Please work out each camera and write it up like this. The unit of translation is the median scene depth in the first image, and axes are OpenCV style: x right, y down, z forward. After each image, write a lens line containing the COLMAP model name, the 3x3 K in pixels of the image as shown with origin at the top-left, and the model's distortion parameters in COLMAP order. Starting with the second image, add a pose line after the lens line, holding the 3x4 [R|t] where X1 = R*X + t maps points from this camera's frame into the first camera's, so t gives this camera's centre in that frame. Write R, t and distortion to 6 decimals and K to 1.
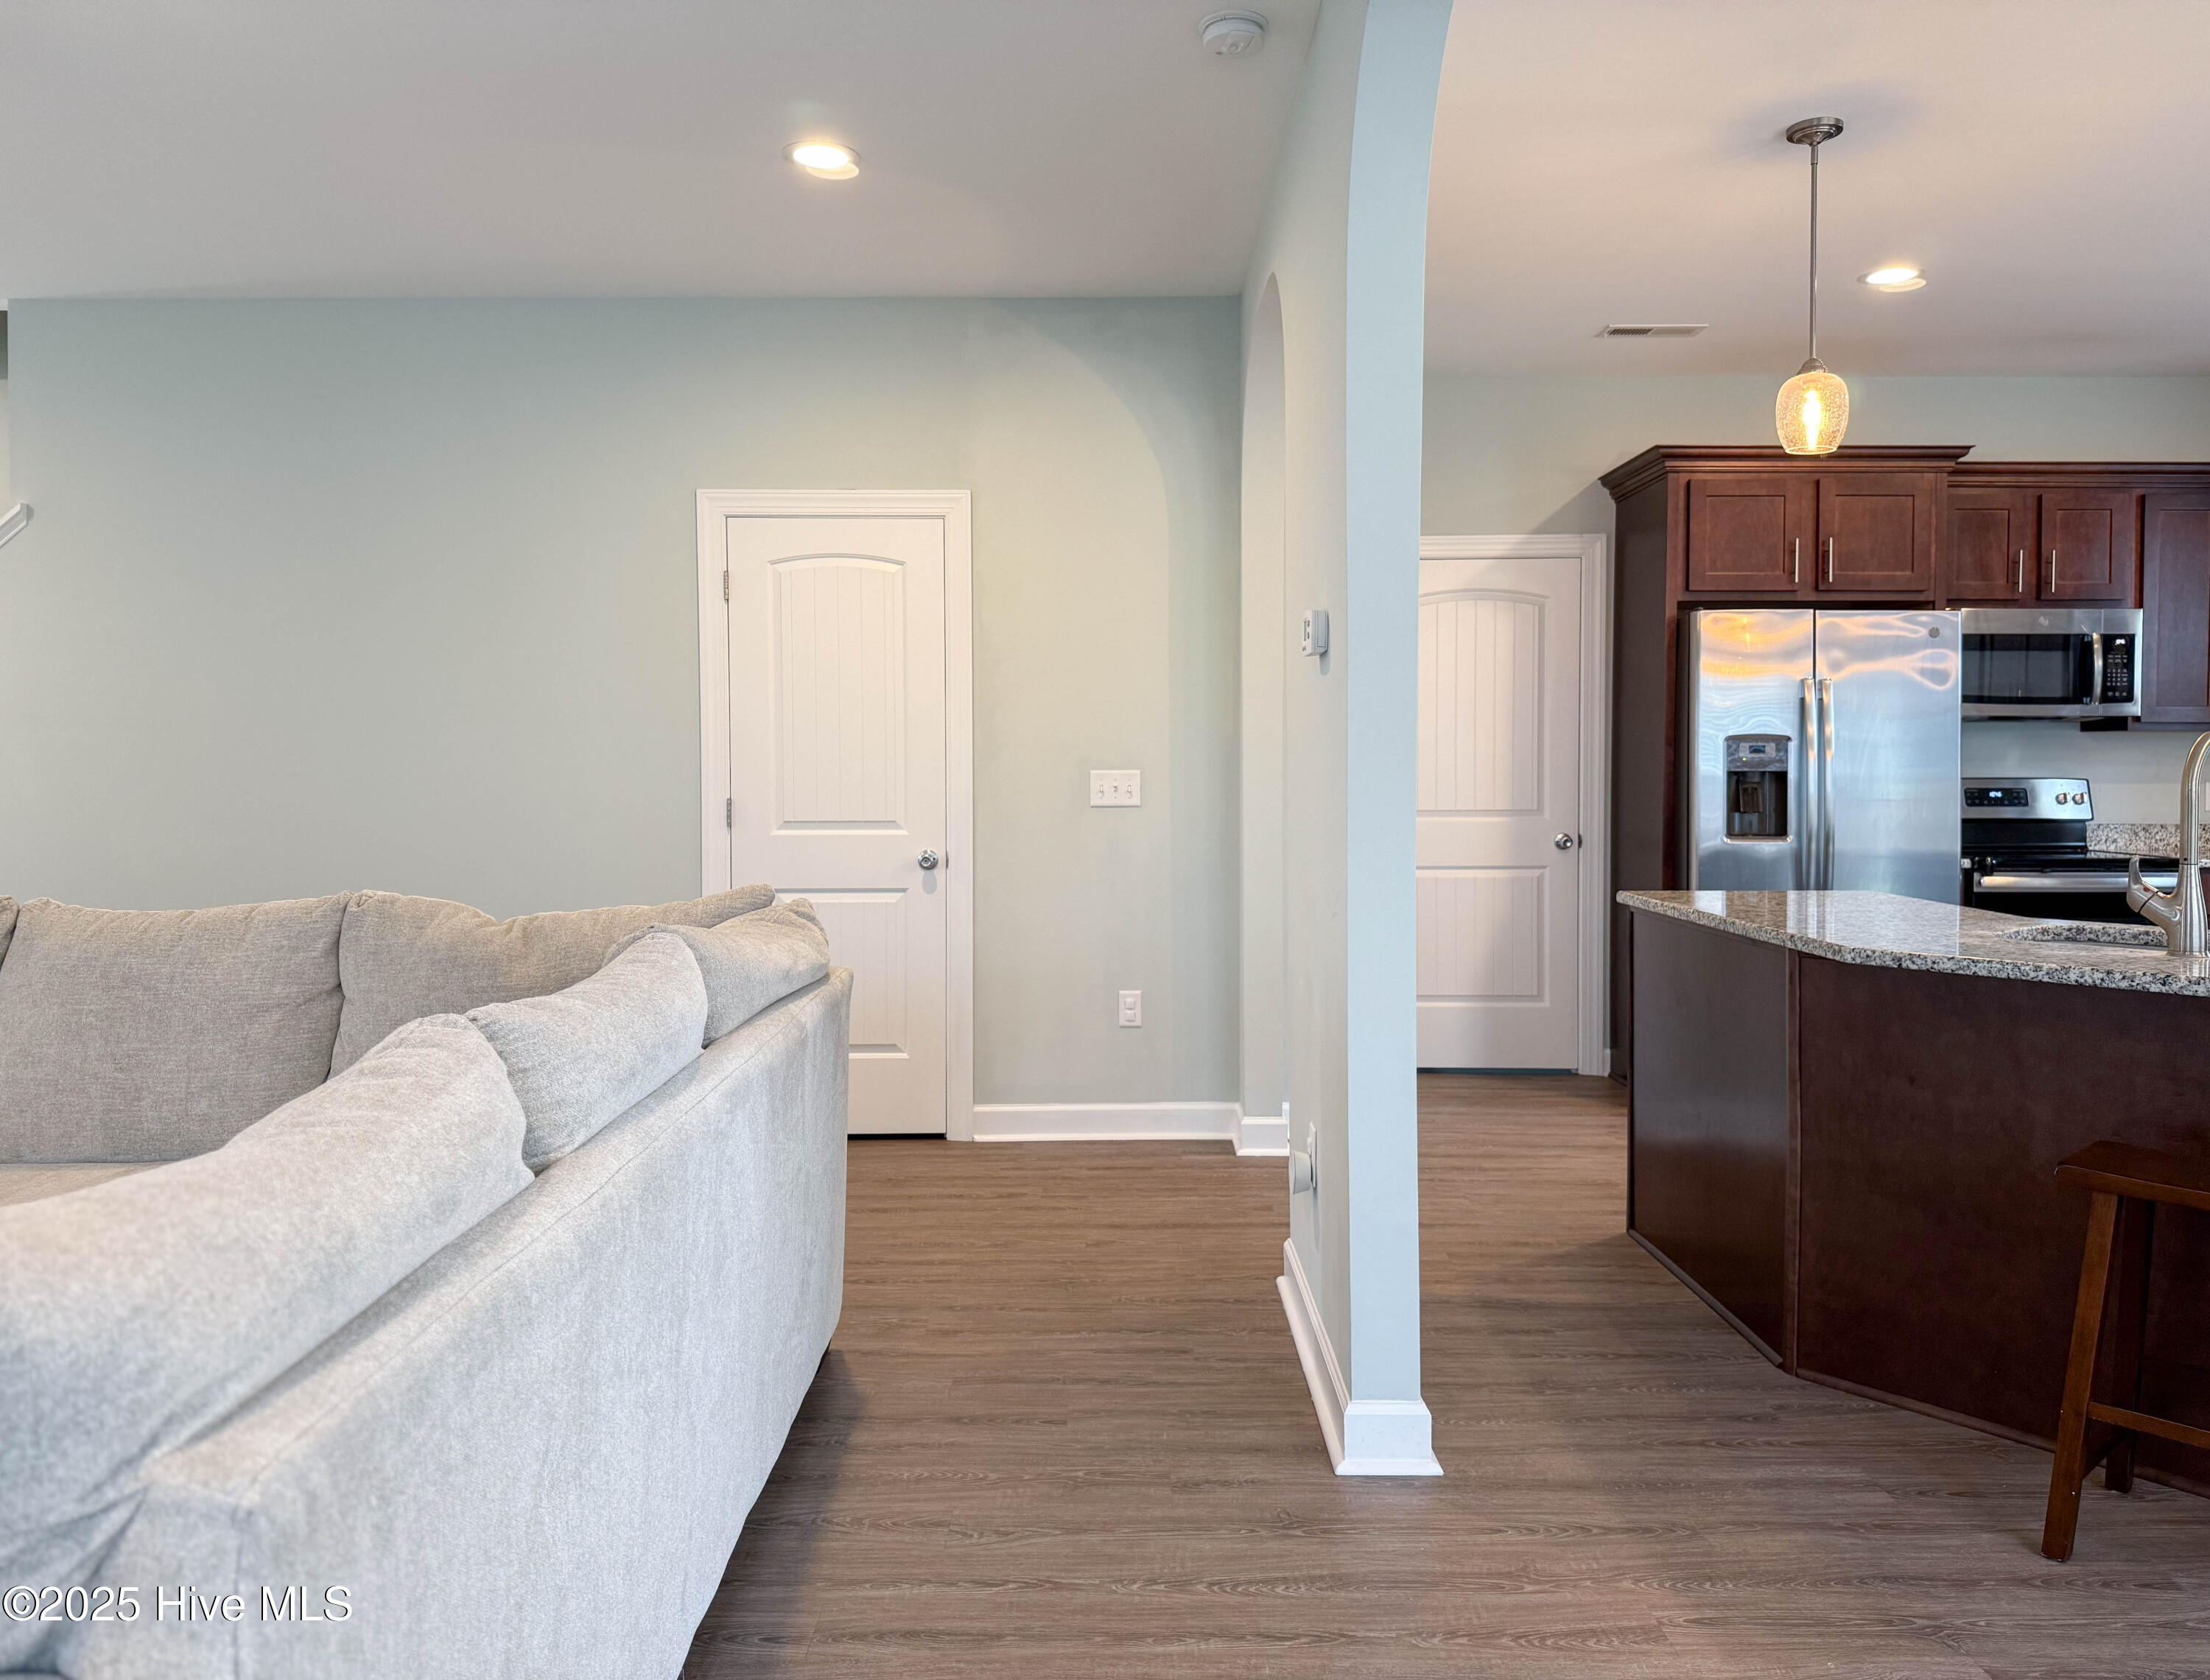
lens RADIAL K [[1593.0, 0, 1081.2], [0, 1593.0, 797.3], [0, 0, 1]] dist [0.056688, -0.063939]
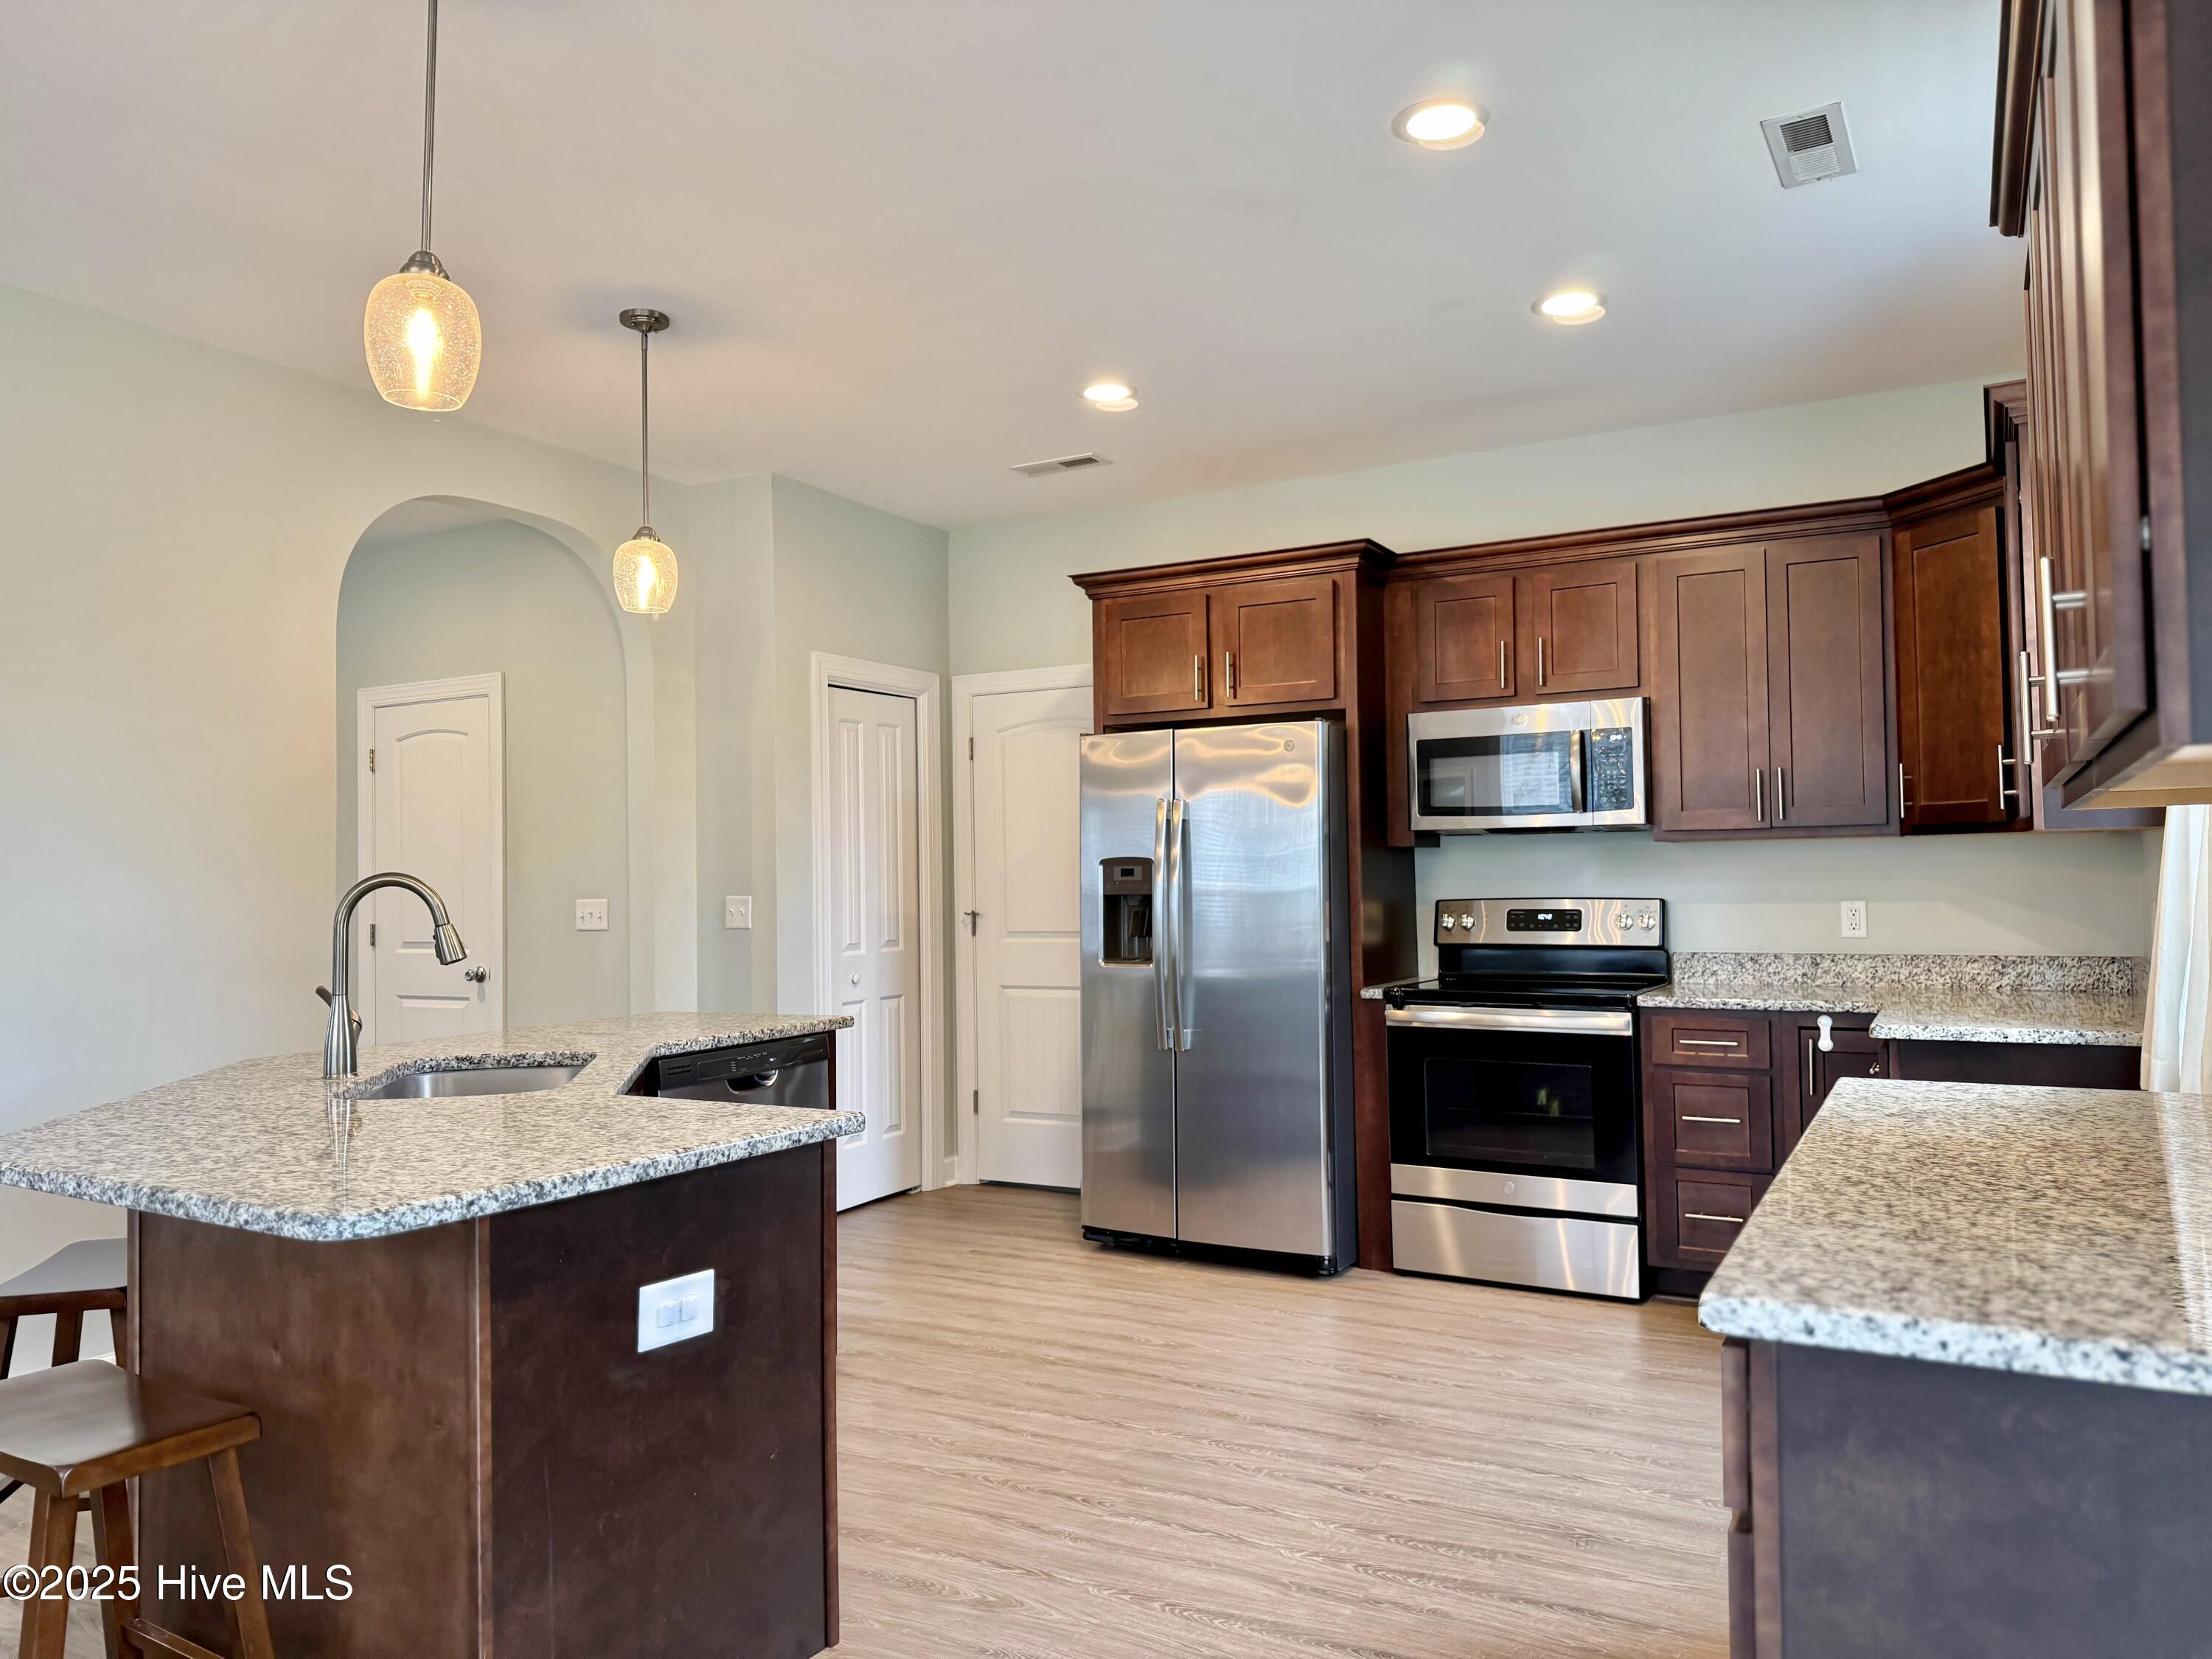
lens RADIAL K [[1550.3, 0, 1095.5], [0, 1550.3, 839.5], [0, 0, 1]] dist [0.048904, -0.052225]
pose [[0.879746, -0.024647, -0.474805, 1.198143], [0.002940, 0.998918, -0.046406, -0.008555], [0.475435, 0.039430, 0.878867, 0.218040]]
